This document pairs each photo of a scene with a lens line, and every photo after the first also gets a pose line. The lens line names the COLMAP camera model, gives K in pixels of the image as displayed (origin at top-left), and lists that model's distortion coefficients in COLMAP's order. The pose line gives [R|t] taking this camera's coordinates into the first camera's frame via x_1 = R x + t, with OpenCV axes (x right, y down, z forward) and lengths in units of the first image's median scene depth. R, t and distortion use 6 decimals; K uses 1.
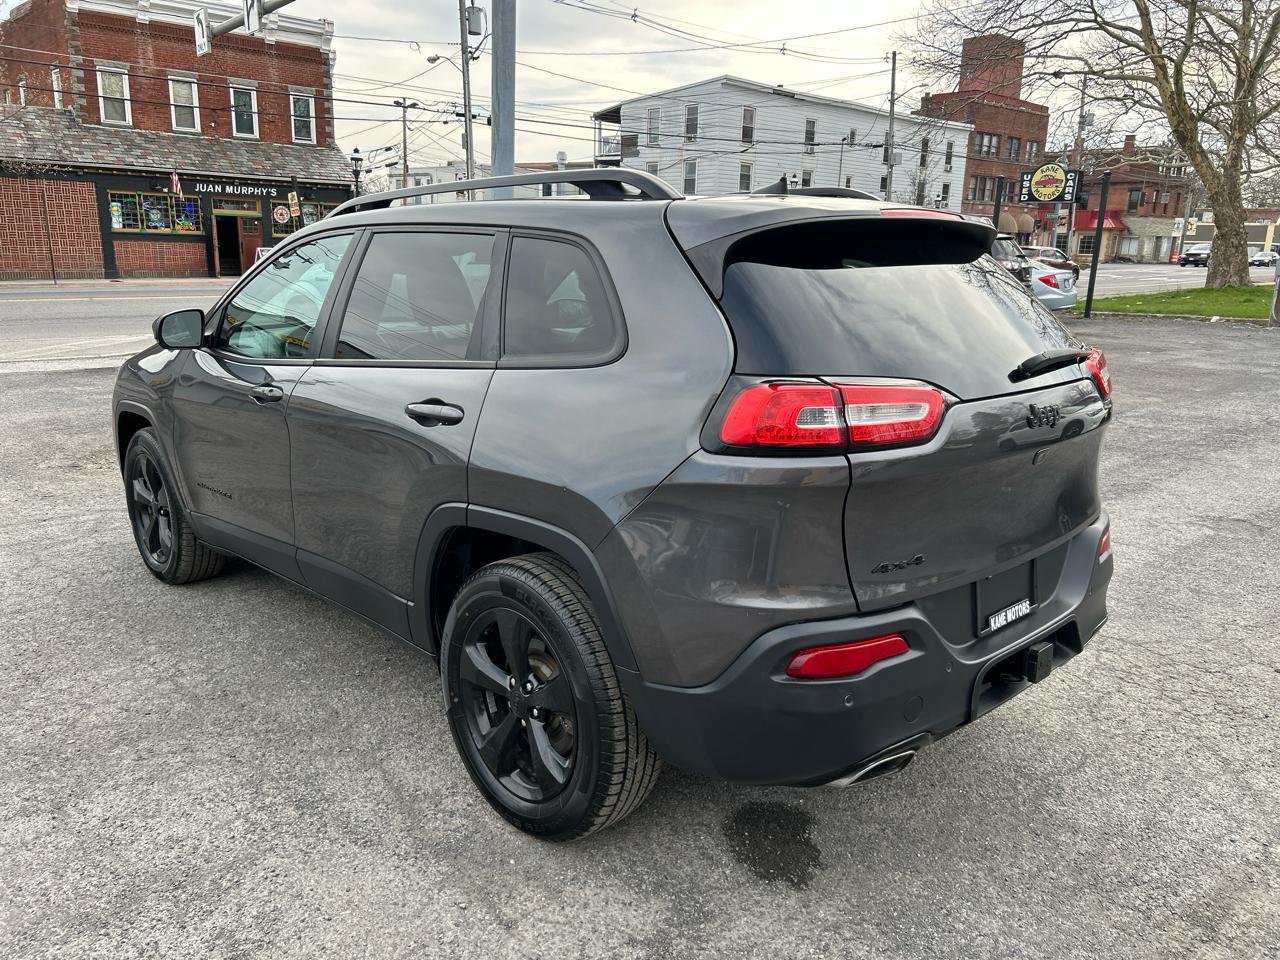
lens RADIAL K [[971.6, 0, 649.8], [0, 971.6, 478.2], [0, 0, 1]] dist [0.054186, -0.050774]
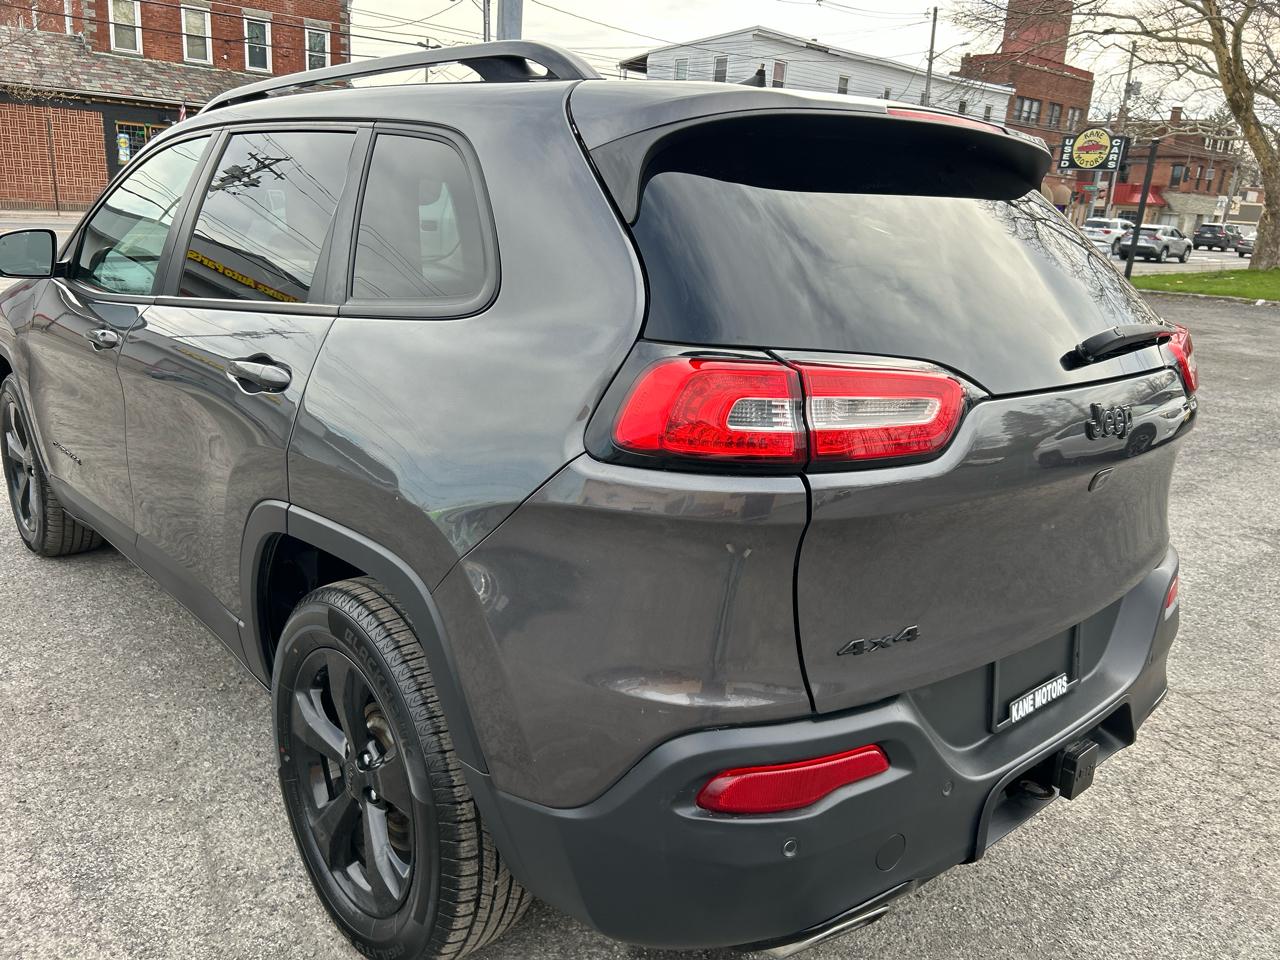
lens RADIAL K [[968.8, 0, 638.3], [0, 968.8, 483.3], [0, 0, 1]] dist [0.062658, -0.067221]
pose [[0.998570, 0.047630, -0.024277, 0.021130], [-0.046480, 0.997864, 0.045911, -0.008301], [0.026412, -0.044717, 0.998651, 0.070434]]
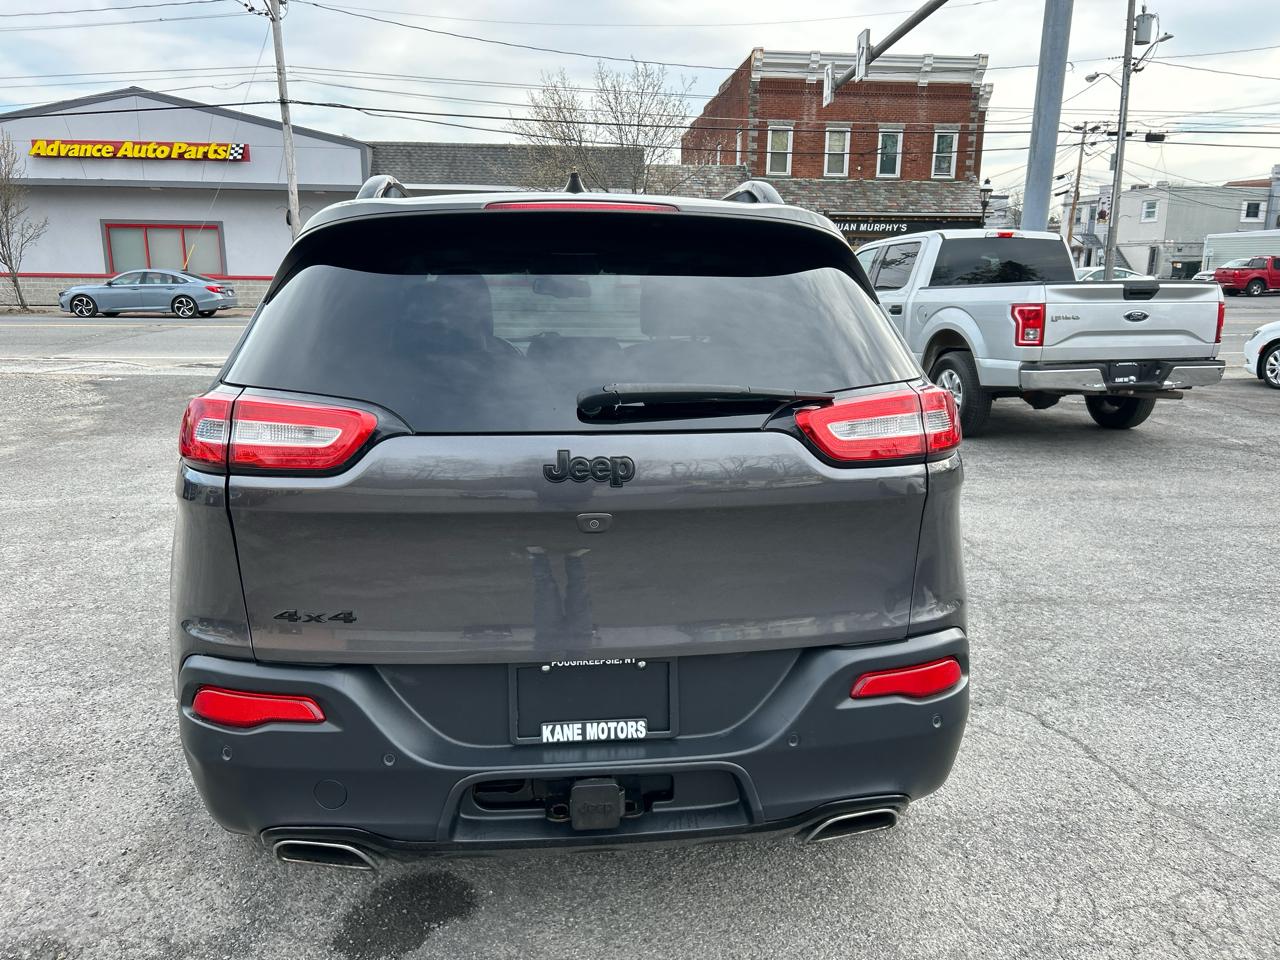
lens RADIAL K [[971.6, 0, 649.8], [0, 971.6, 478.2], [0, 0, 1]] dist [0.054186, -0.050774]
pose [[0.786670, 0.115488, -0.606476, 0.202095], [-0.135460, 0.990698, 0.012945, -0.016362], [0.602330, 0.071970, 0.794996, 0.101206]]
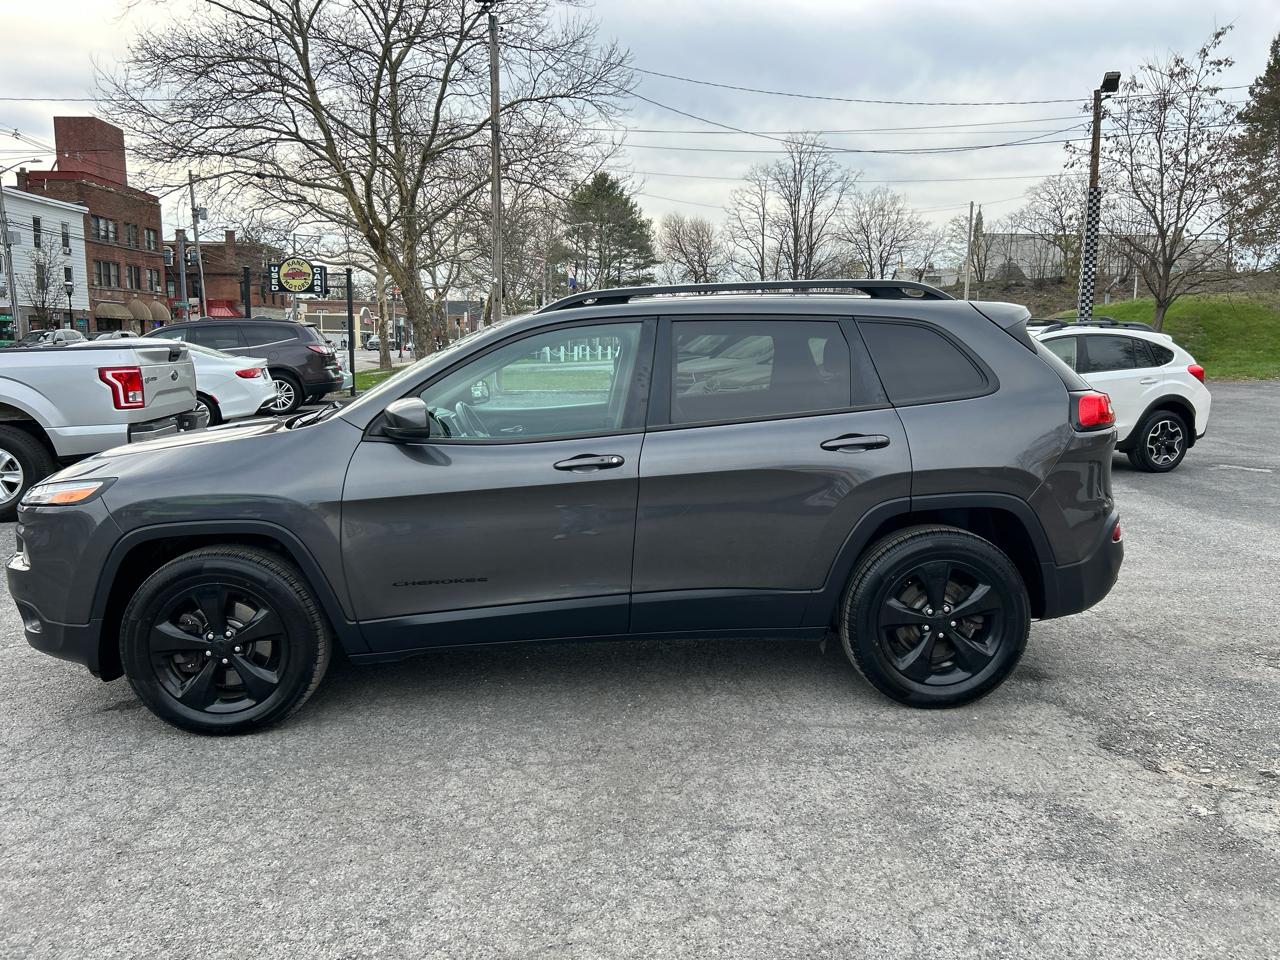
lens RADIAL K [[971.6, 0, 649.8], [0, 971.6, 478.2], [0, 0, 1]] dist [0.054186, -0.050774]
pose [[0.640470, -0.121768, 0.758268, -0.384907], [0.186220, 0.982508, 0.000487, -0.018925], [-0.745064, 0.140893, 0.651943, 0.077077]]
